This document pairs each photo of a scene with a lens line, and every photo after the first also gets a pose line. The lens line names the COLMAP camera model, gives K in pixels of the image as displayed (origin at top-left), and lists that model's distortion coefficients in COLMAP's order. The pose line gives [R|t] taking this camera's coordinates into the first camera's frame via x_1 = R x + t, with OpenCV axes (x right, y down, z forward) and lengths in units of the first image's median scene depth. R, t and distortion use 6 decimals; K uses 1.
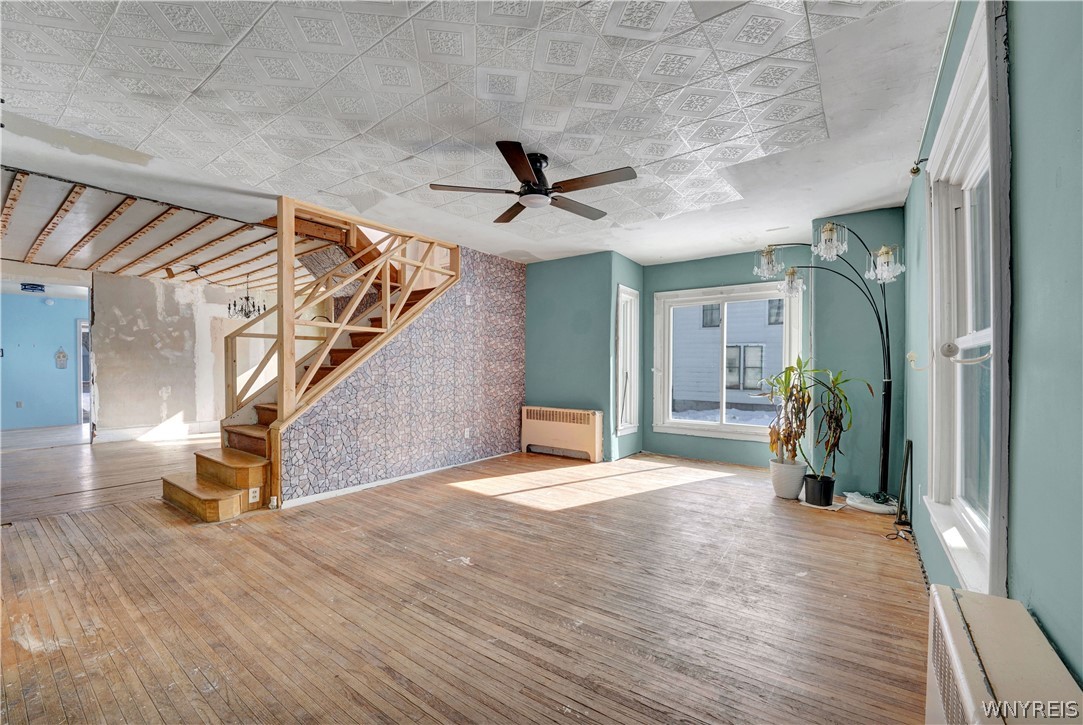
lens RADIAL K [[453.0, 0, 541.5], [0, 453.0, 362.5], [0, 0, 1]] dist [0.000442, 0.000061]
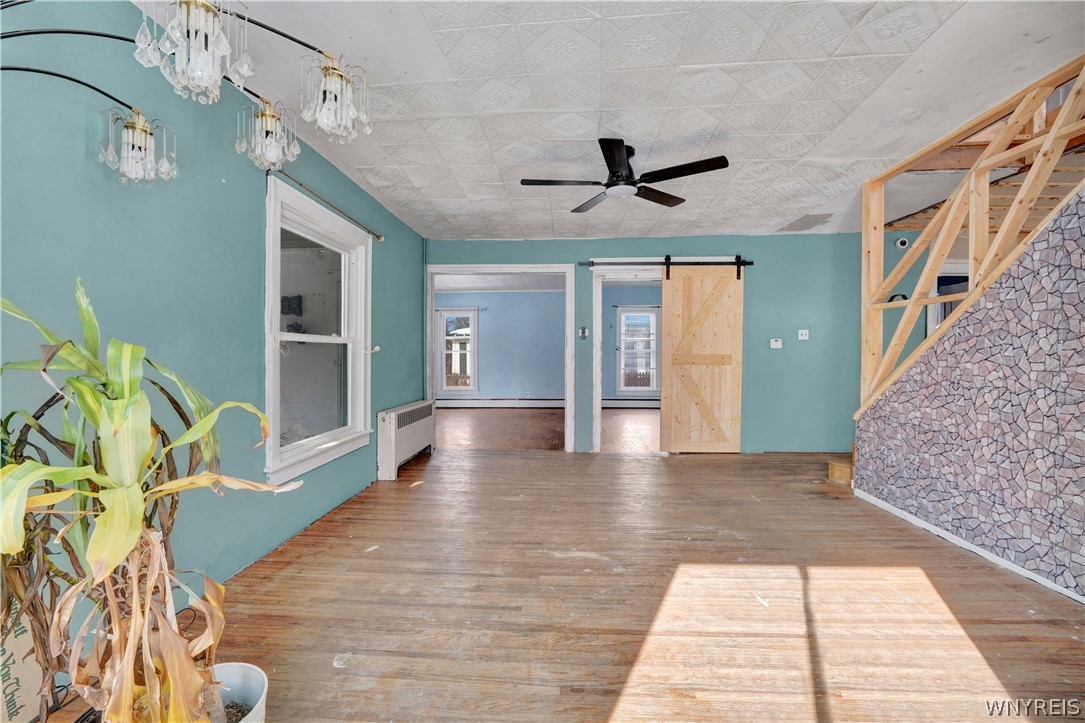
lens RADIAL K [[453.8, 0, 542.5], [0, 453.8, 361.5], [0, 0, 1]] dist [0.000442, 0.000061]
pose [[-0.839242, 0.001631, -0.543756, 0.529395], [0.001927, 0.999998, 0.000025, 0.020515], [0.543755, -0.001026, -0.839243, 1.365418]]
